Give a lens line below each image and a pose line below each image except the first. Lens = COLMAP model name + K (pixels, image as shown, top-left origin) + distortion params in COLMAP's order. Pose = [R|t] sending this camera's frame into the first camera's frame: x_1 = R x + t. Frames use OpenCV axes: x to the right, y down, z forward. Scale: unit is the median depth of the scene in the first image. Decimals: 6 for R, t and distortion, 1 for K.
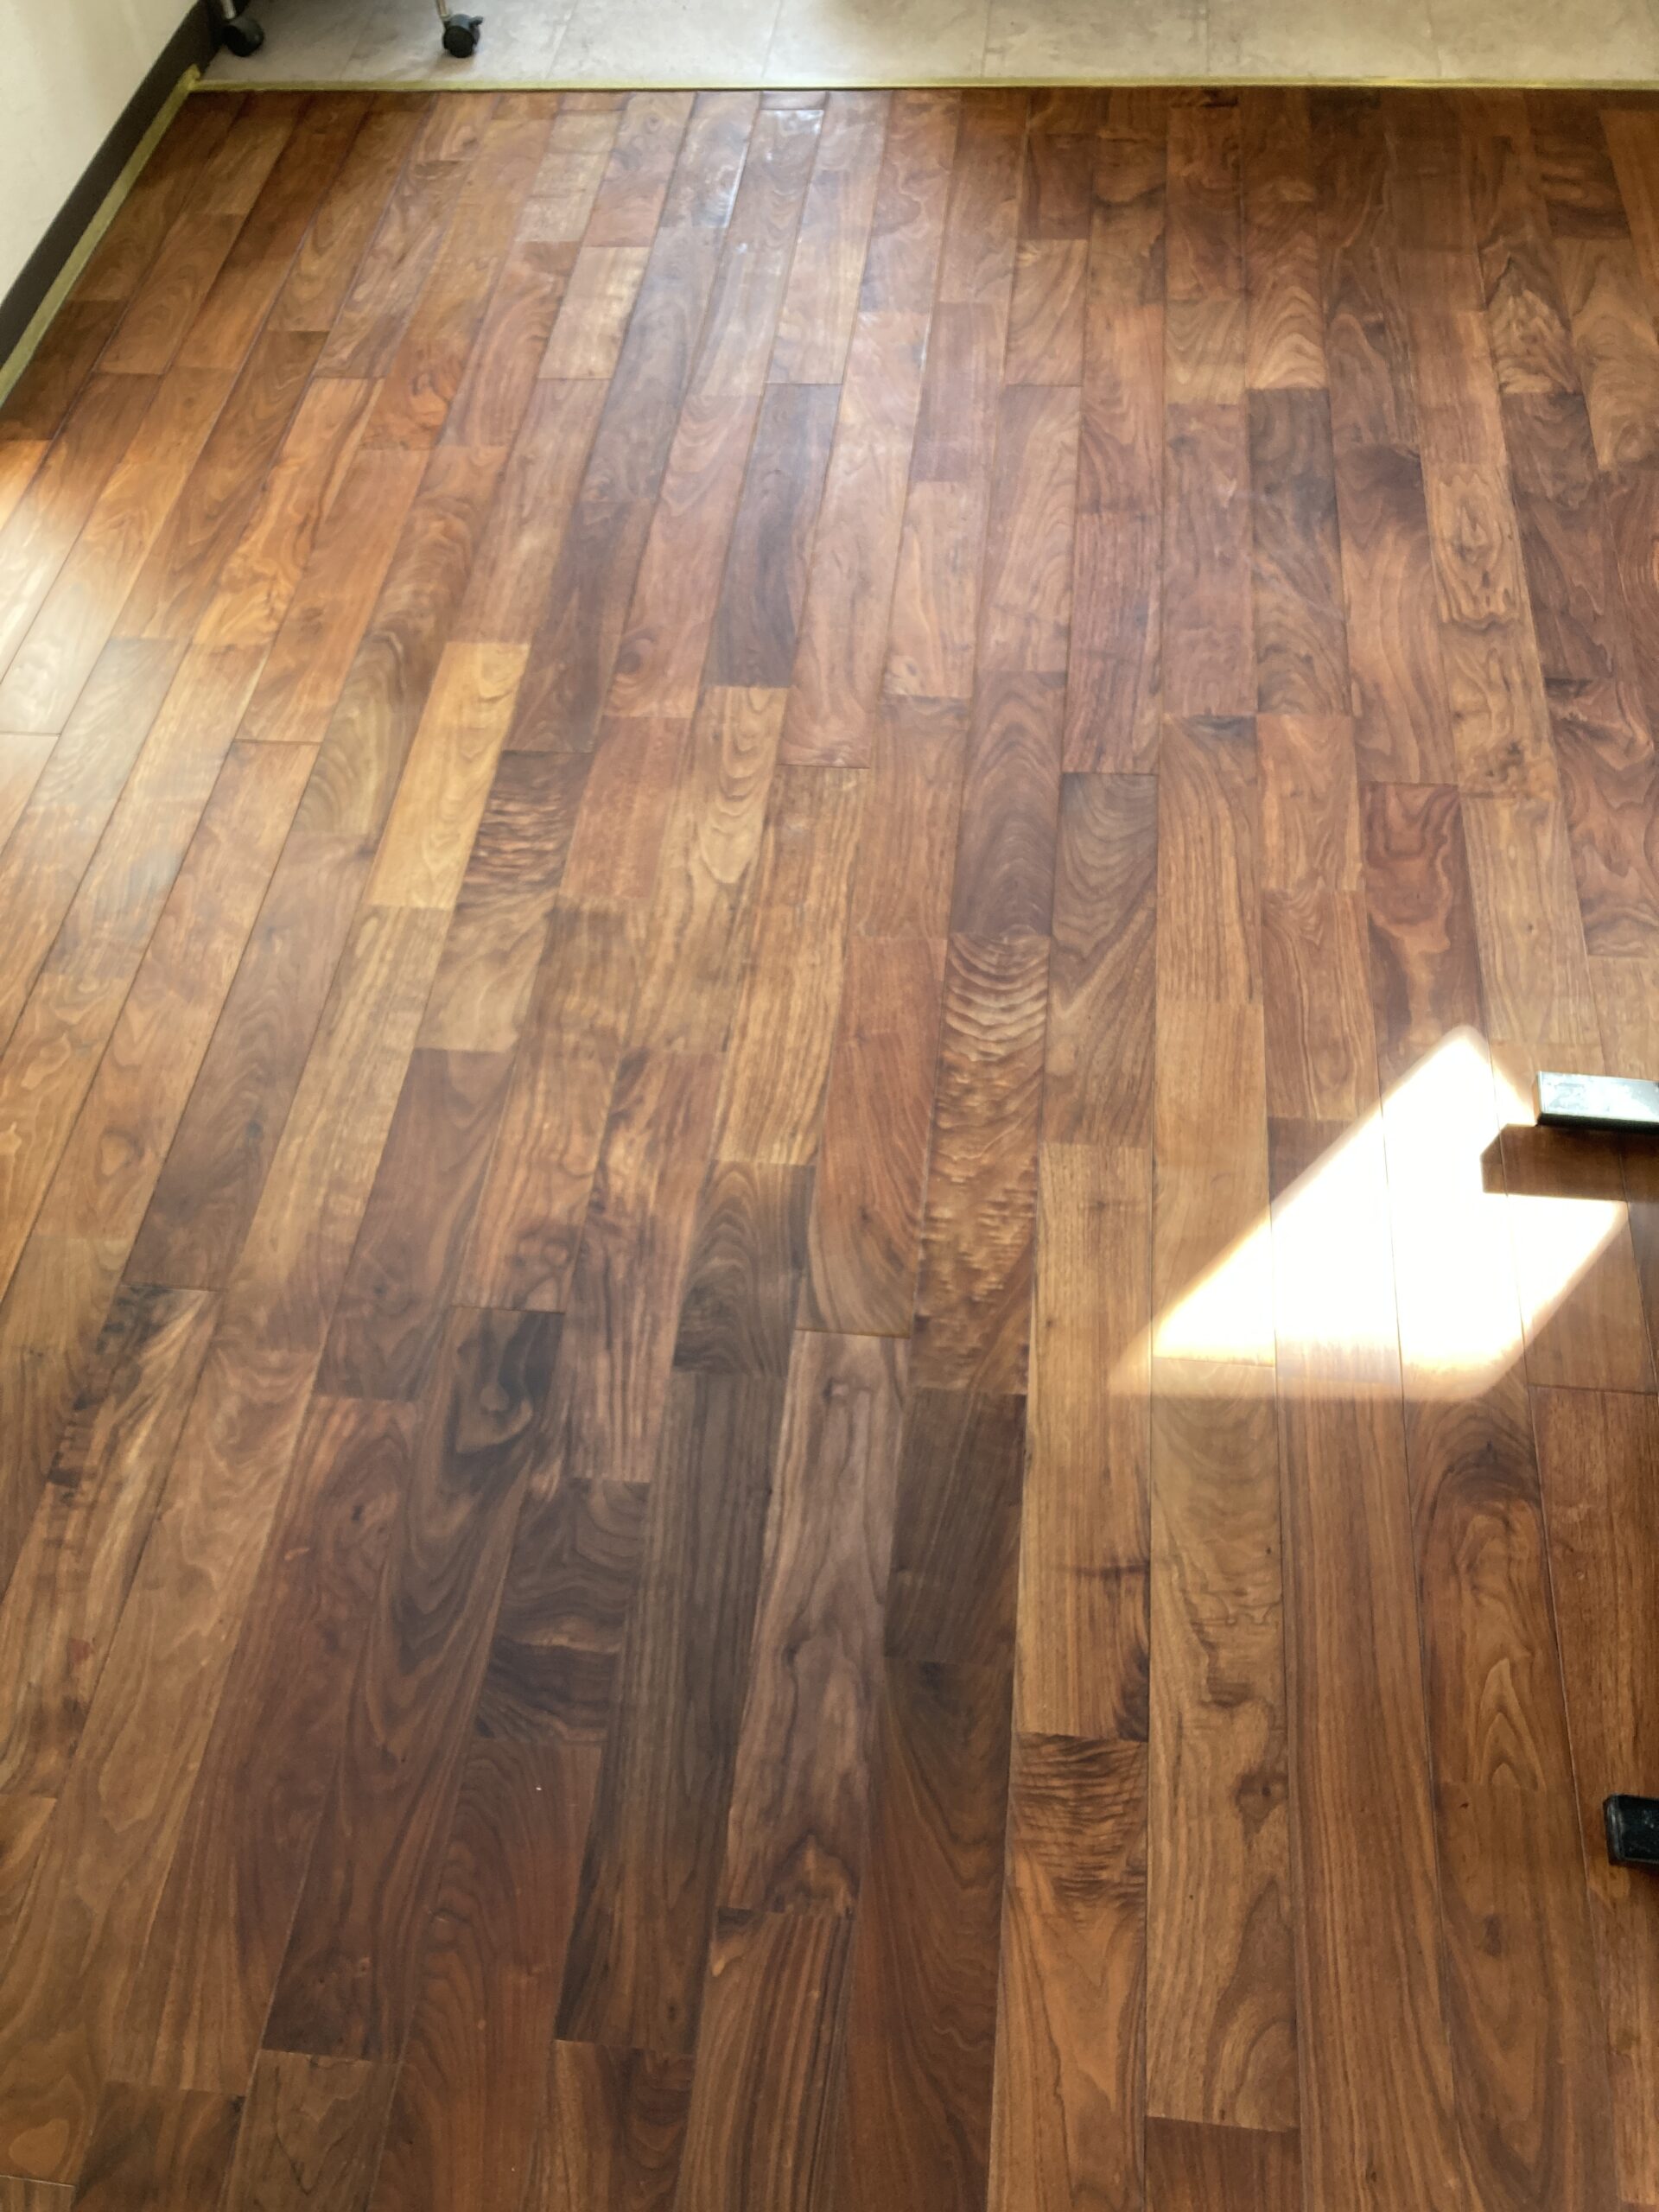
lens RADIAL K [[1812.8, 0, 826.8], [0, 1812.8, 1104.6], [0, 0, 1]] dist [0.008368, 0.004062]
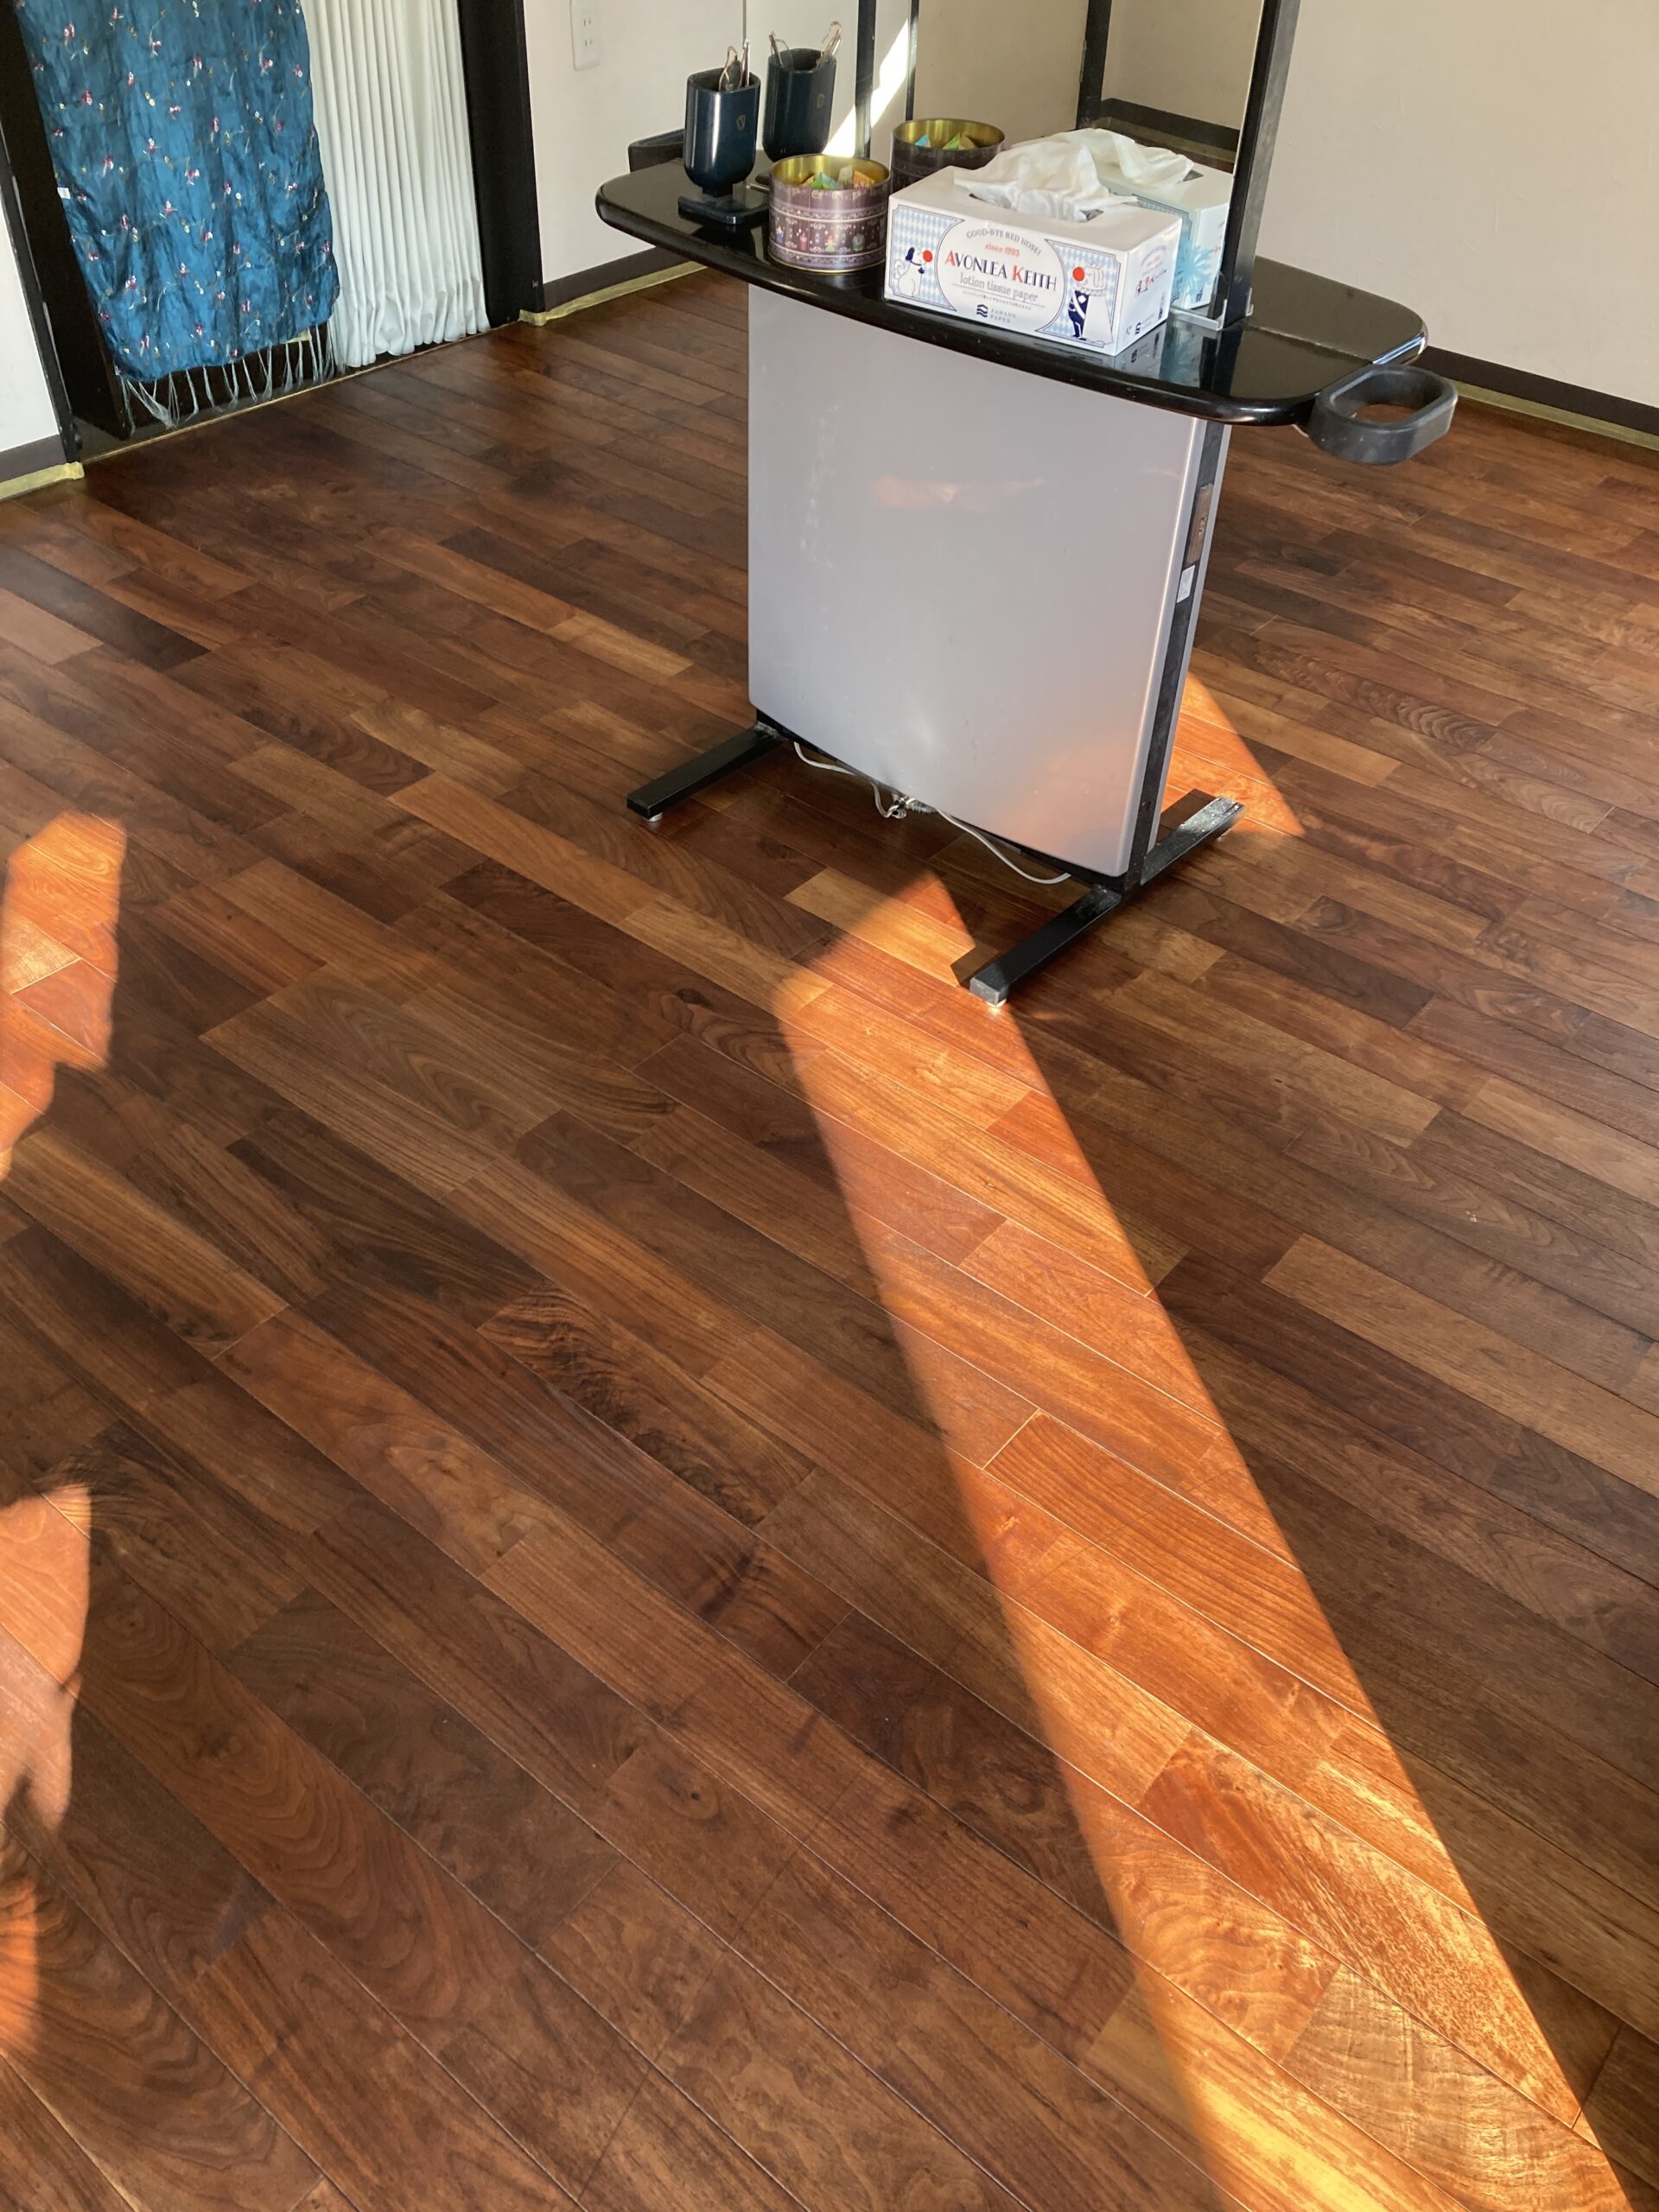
lens RADIAL K [[1812.8, 0, 829.1], [0, 1812.8, 1104.5], [0, 0, 1]] dist [0.008368, 0.004062]
pose [[-0.543182, 0.586596, -0.600715, 2.009242], [-0.691343, 0.093517, 0.716449, -1.040731], [0.476443, 0.804463, 0.354742, 0.541969]]
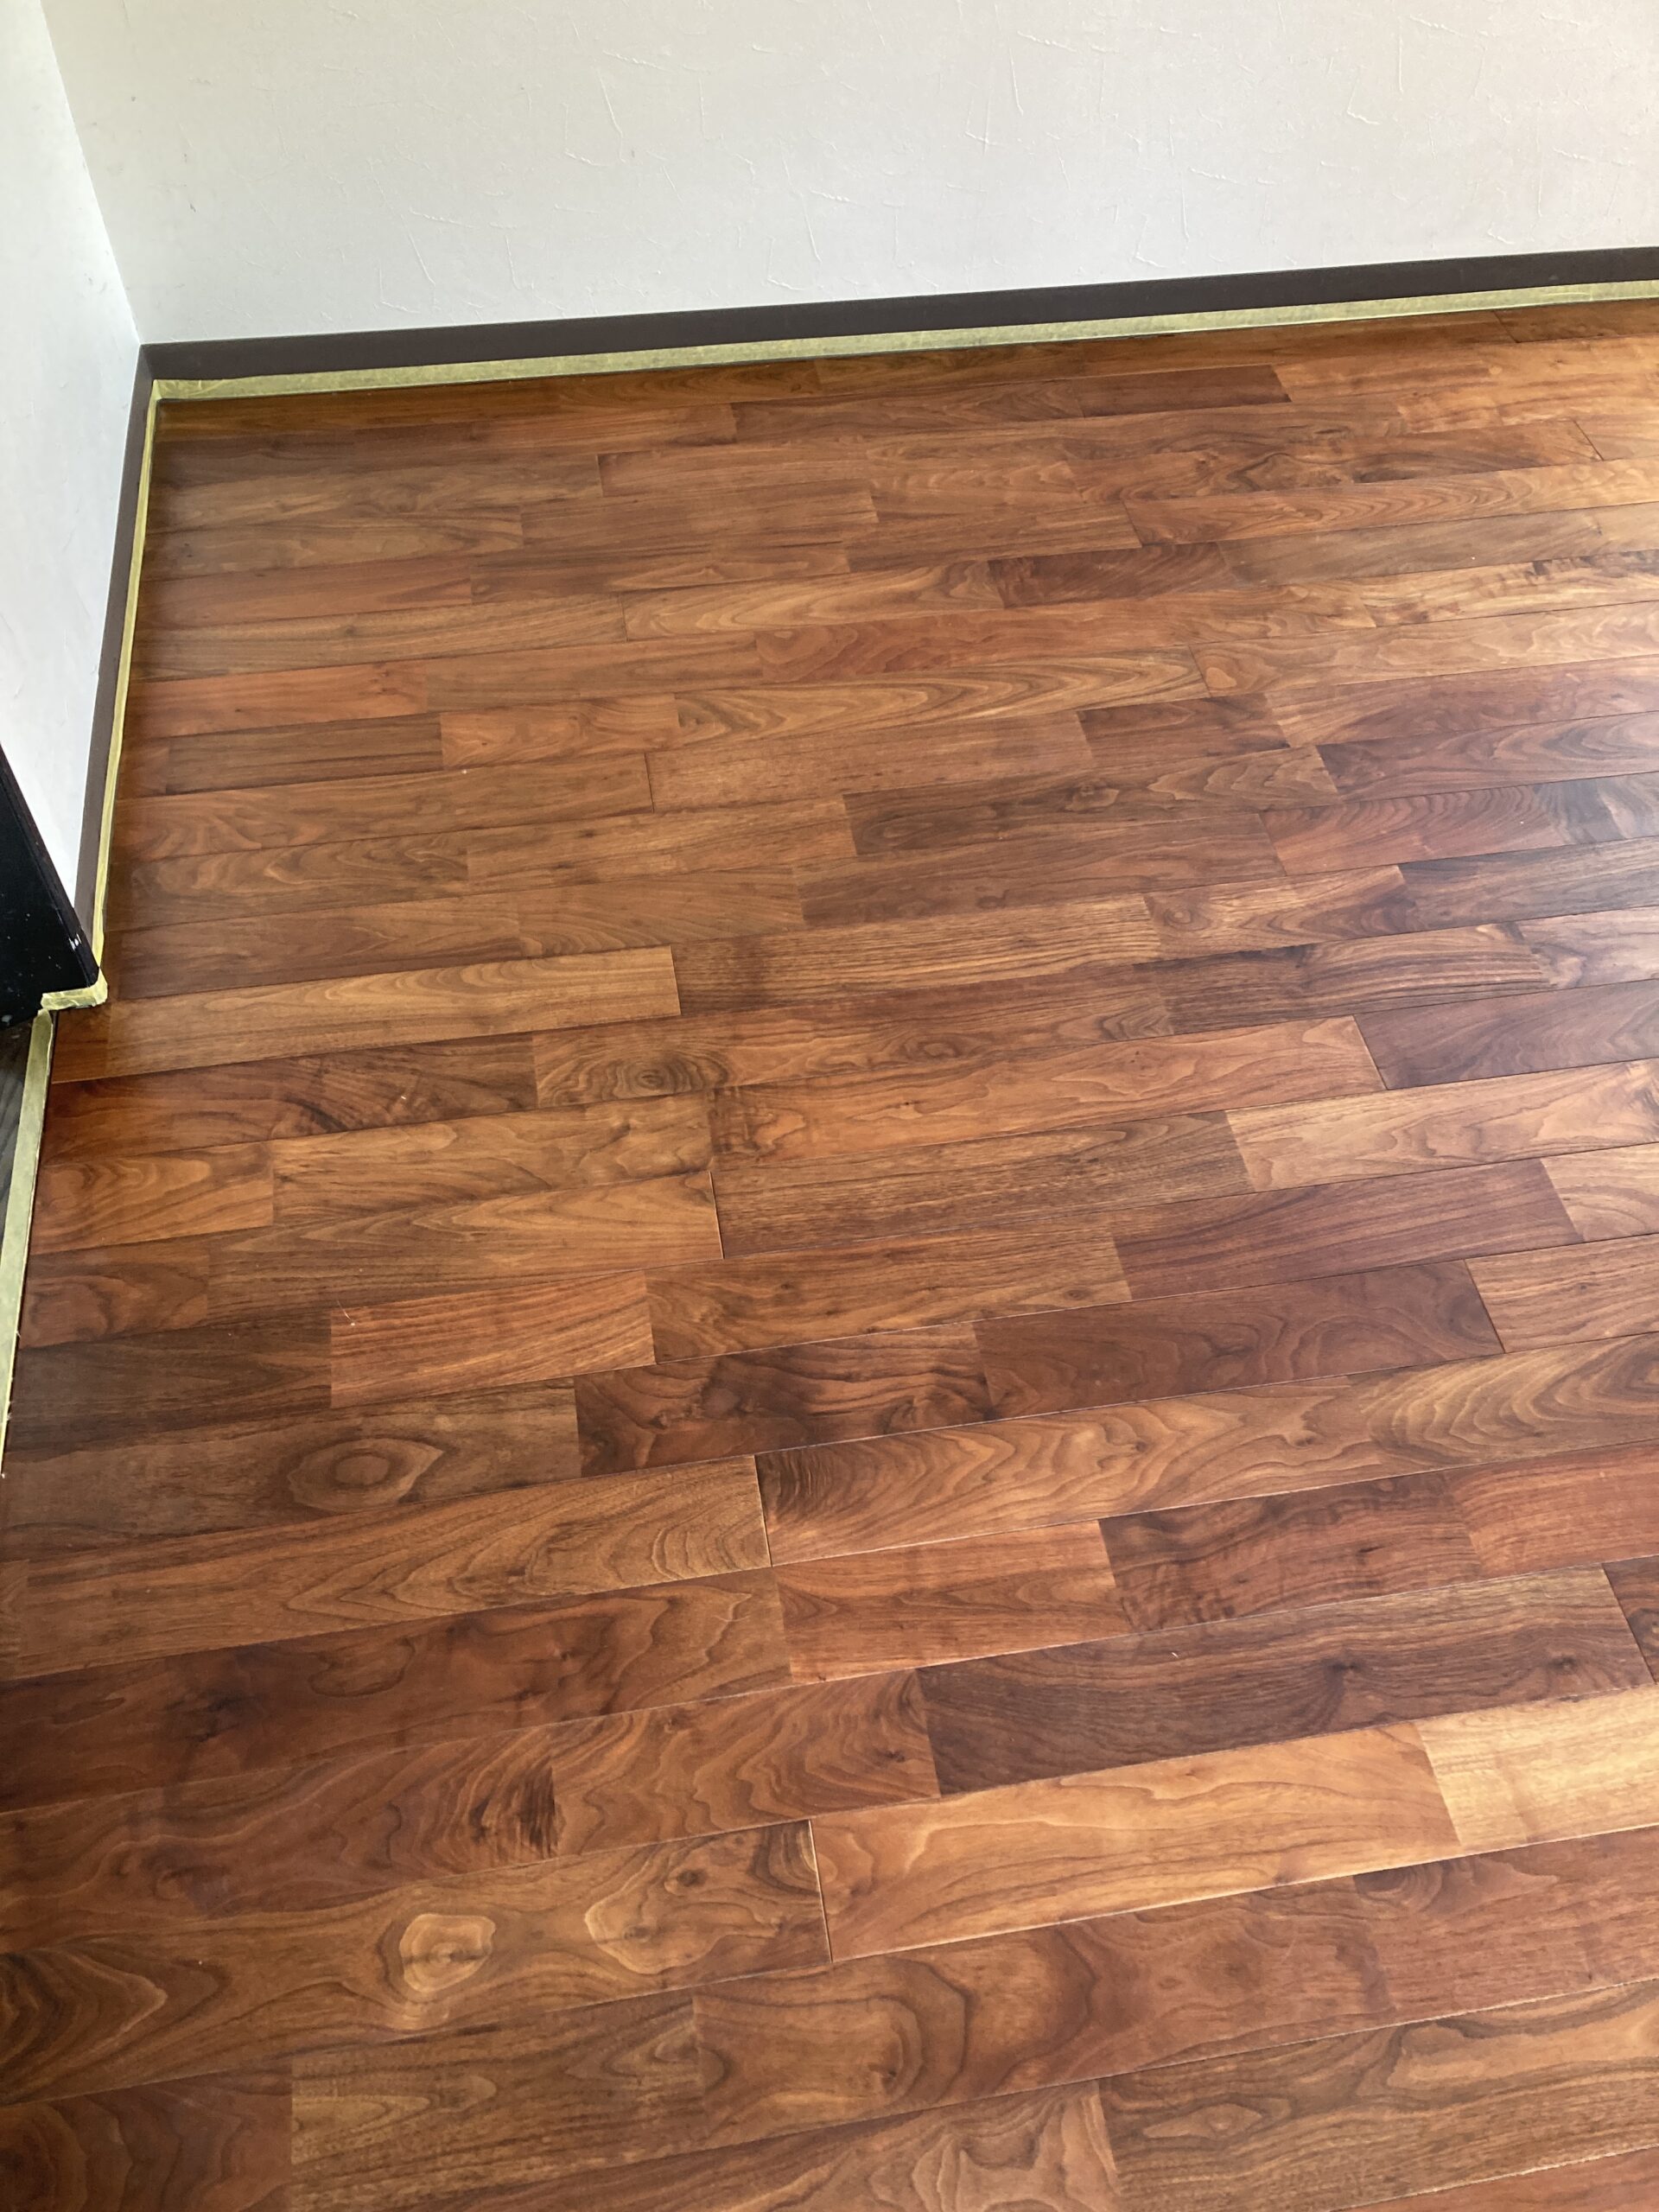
lens RADIAL K [[1812.8, 0, 825.1], [0, 1812.8, 1107.7], [0, 0, 1]] dist [0.008368, 0.004062]
pose [[0.264329, 0.796027, -0.544492, 0.682960], [-0.804355, 0.493455, 0.330931, 0.450021], [0.532112, 0.350491, 0.770722, -0.379384]]
